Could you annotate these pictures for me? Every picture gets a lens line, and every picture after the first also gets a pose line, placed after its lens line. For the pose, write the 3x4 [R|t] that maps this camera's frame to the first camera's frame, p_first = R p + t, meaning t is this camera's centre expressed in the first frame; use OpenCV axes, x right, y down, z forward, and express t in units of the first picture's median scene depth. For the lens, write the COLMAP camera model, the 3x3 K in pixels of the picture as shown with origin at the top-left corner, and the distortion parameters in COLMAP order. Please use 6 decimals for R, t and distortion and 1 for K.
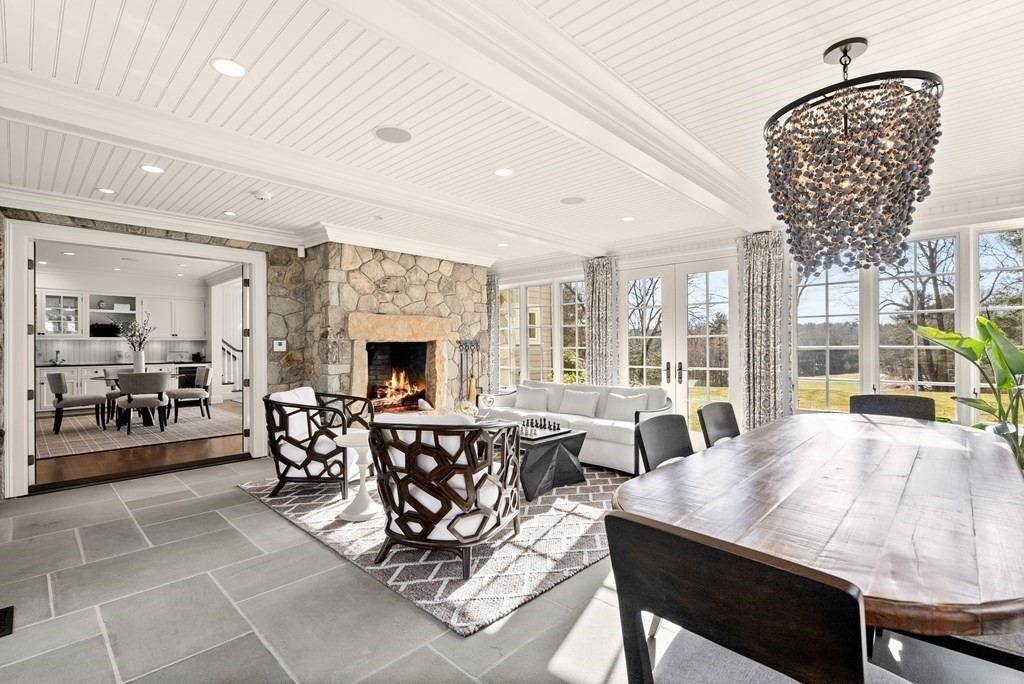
lens RADIAL K [[473.8, 0, 519.7], [0, 473.8, 344.4], [0, 0, 1]] dist [-0.008071, 0.002956]
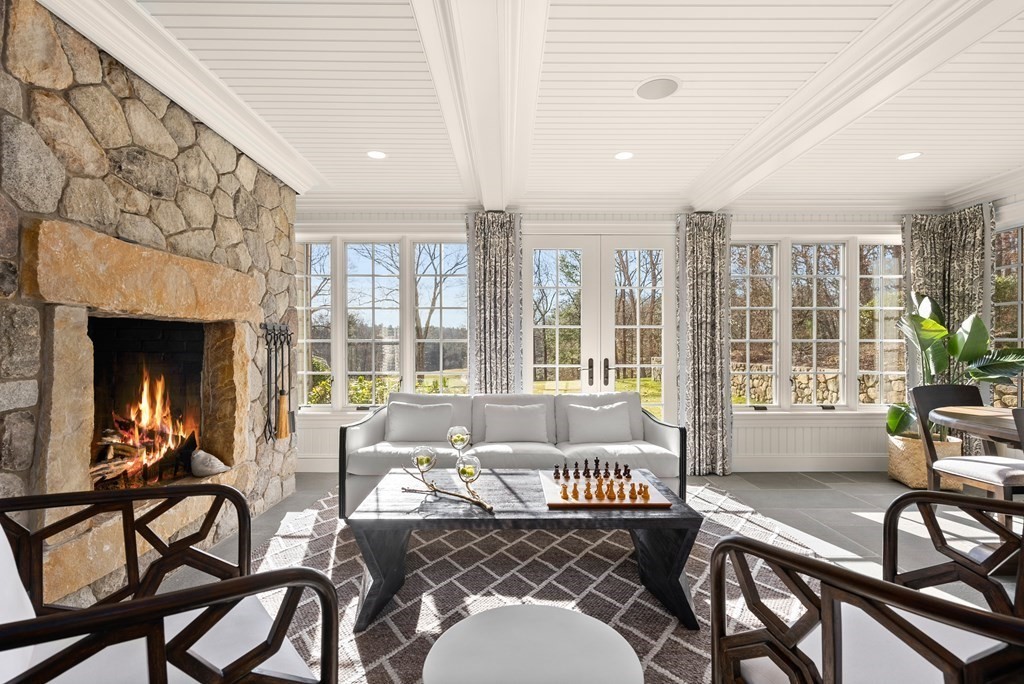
lens RADIAL K [[473.8, 0, 513.1], [0, 473.8, 348.2], [0, 0, 1]] dist [-0.008071, 0.002956]
pose [[0.726028, -0.000390, 0.687665, -0.327017], [-0.005466, 0.999965, 0.006339, 0.015957], [-0.687644, -0.008361, 0.726000, 0.519805]]
